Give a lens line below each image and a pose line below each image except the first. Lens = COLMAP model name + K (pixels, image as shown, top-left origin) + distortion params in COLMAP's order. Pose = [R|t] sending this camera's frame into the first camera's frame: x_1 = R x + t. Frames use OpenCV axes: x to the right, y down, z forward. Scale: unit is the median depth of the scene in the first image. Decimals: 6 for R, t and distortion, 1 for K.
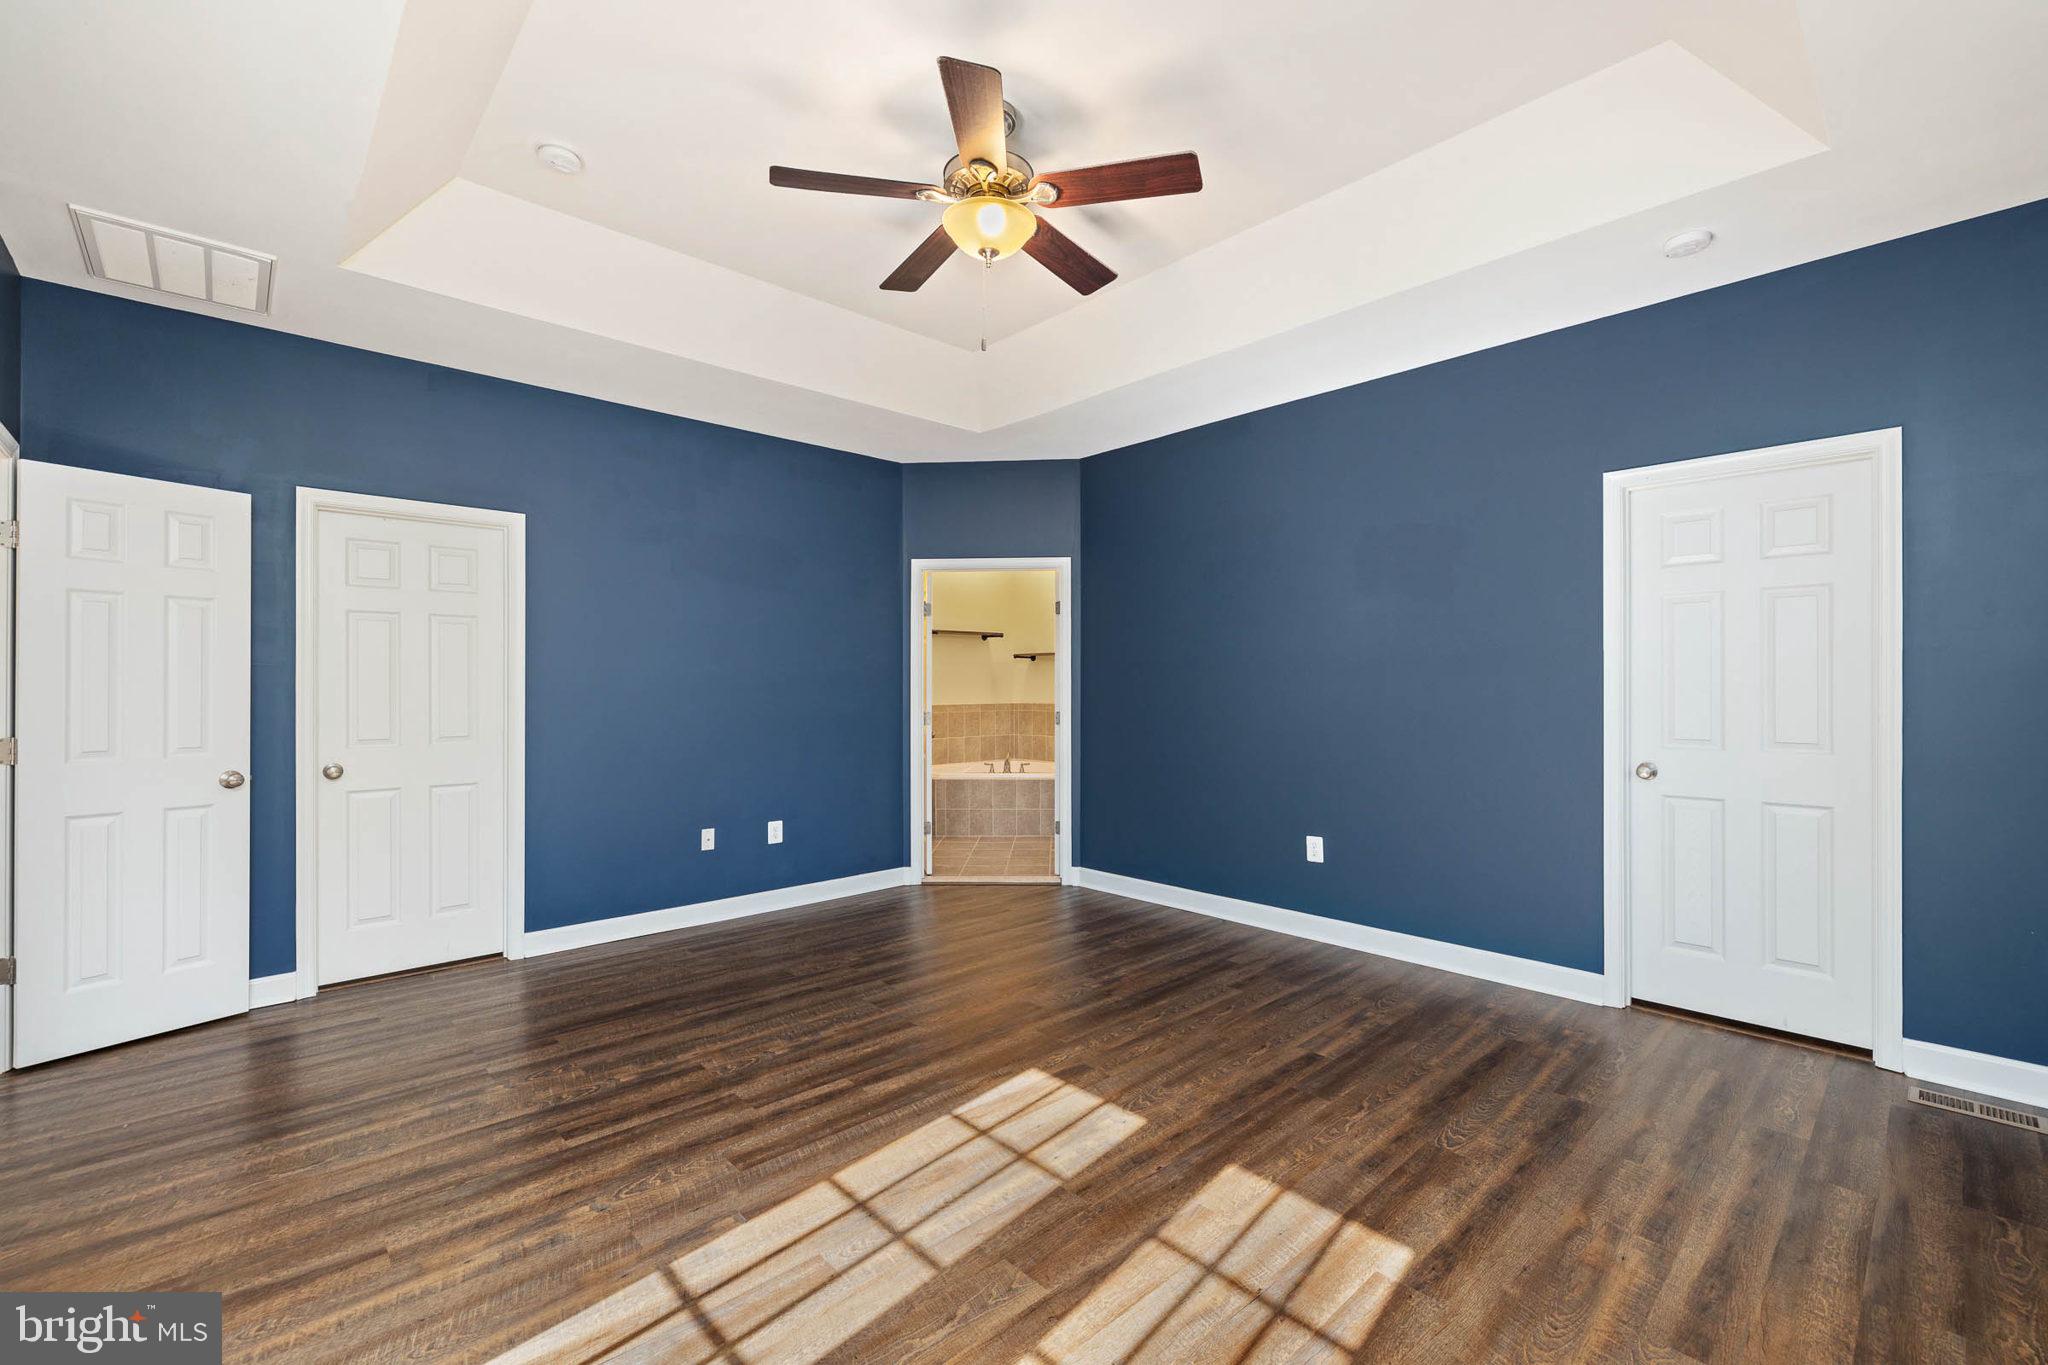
lens RADIAL K [[855.1, 0, 1020.0], [0, 855.1, 679.3], [0, 0, 1]] dist [-0.000746, 0.000459]
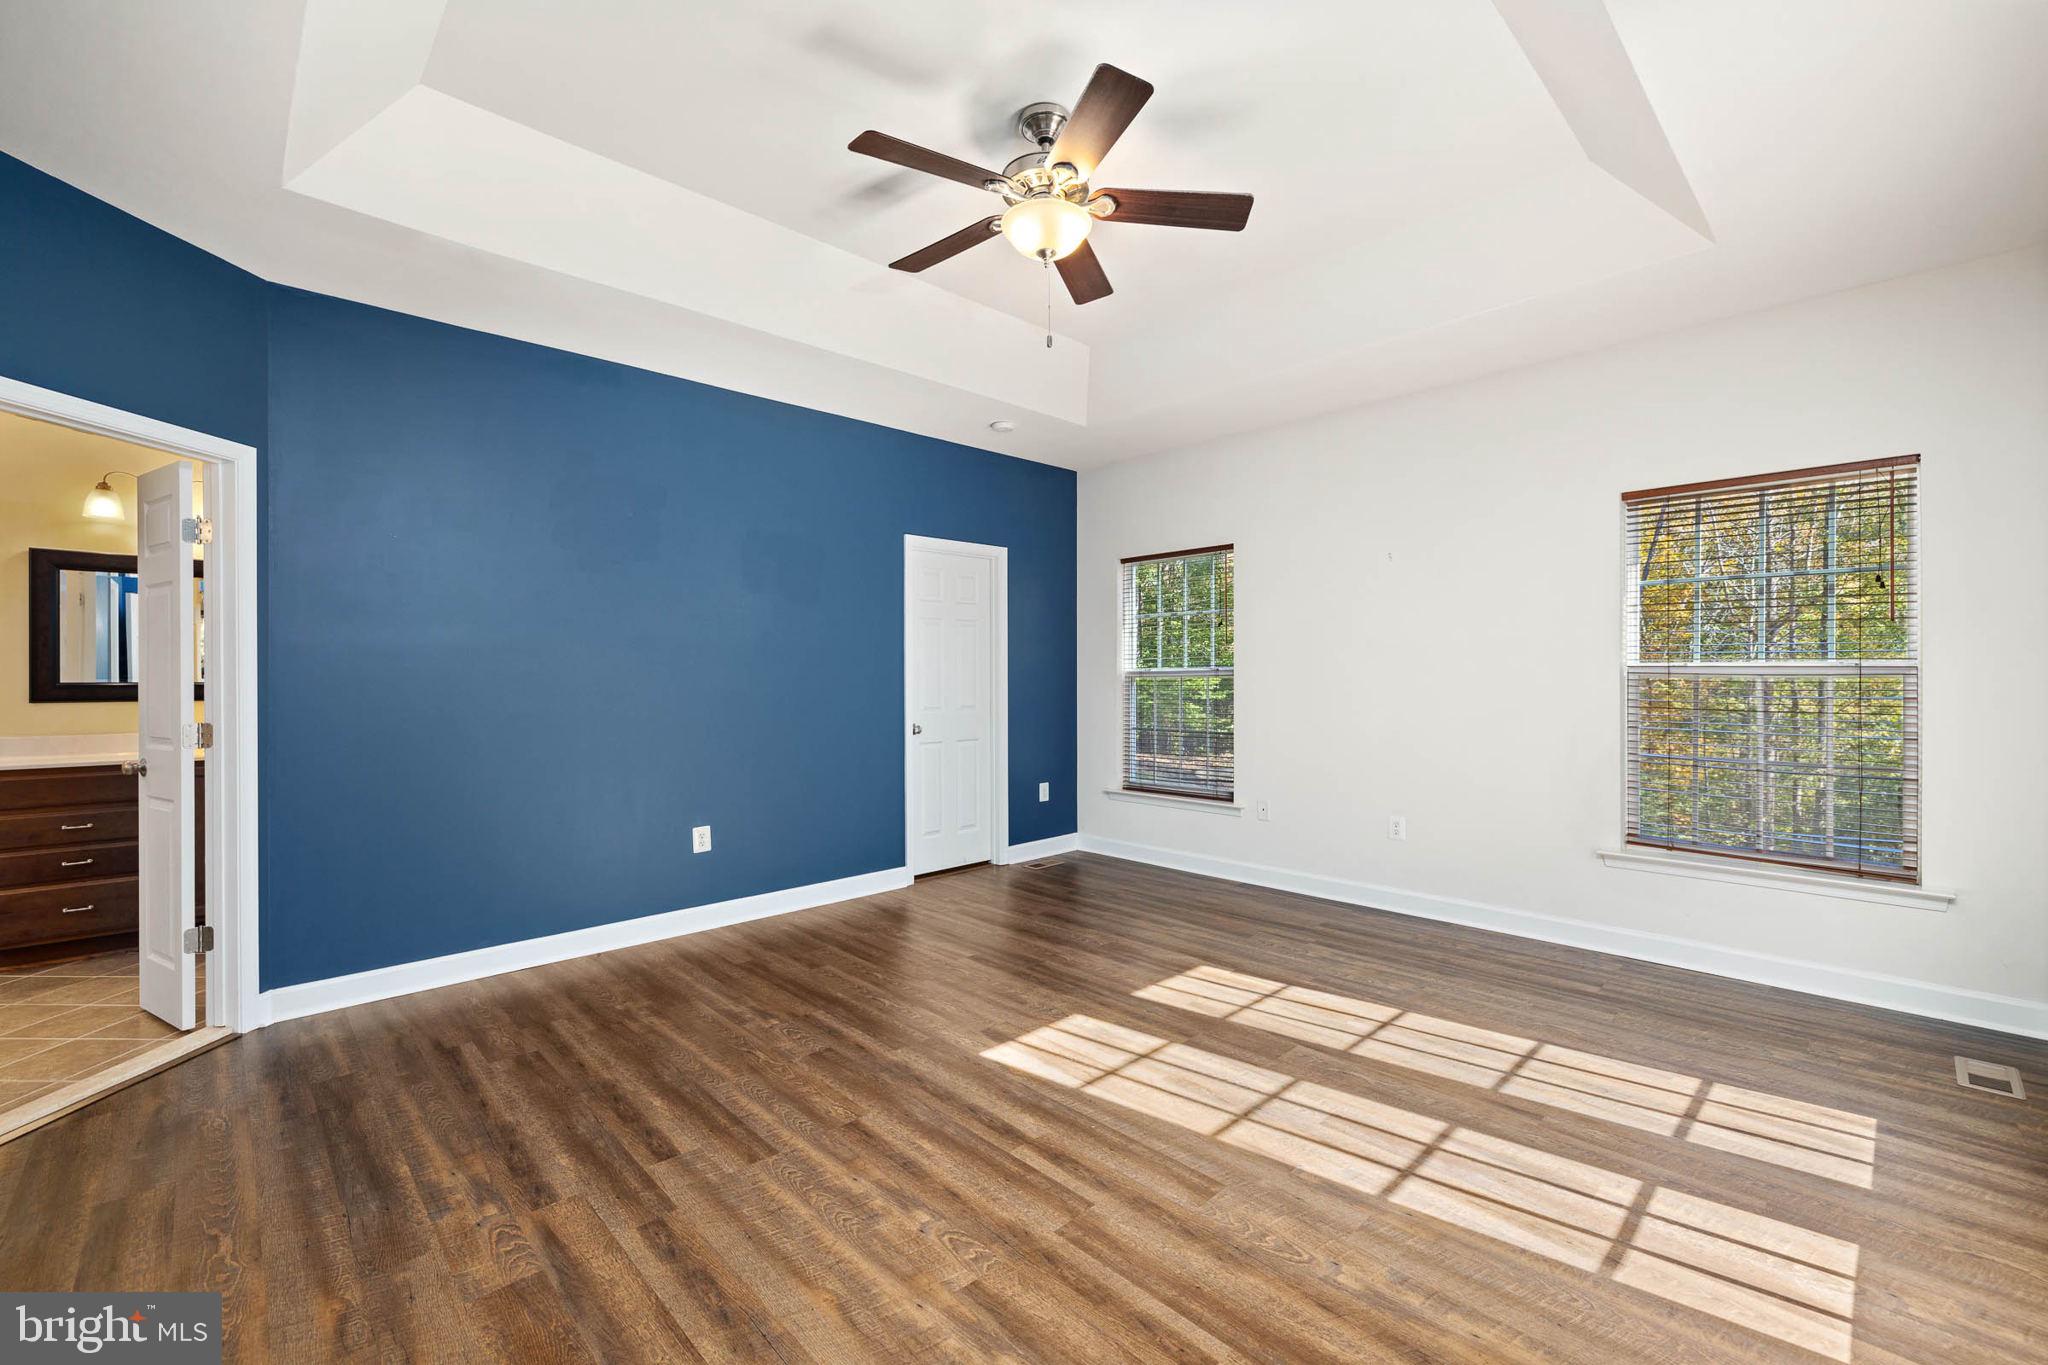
lens RADIAL K [[855.1, 0, 1020.0], [0, 855.1, 679.3], [0, 0, 1]] dist [-0.000746, 0.000459]
pose [[-0.015087, -0.001511, 0.999885, -1.066912], [-0.003856, 0.999992, 0.001453, 0.014216], [-0.999879, -0.003834, -0.015093, 1.049404]]
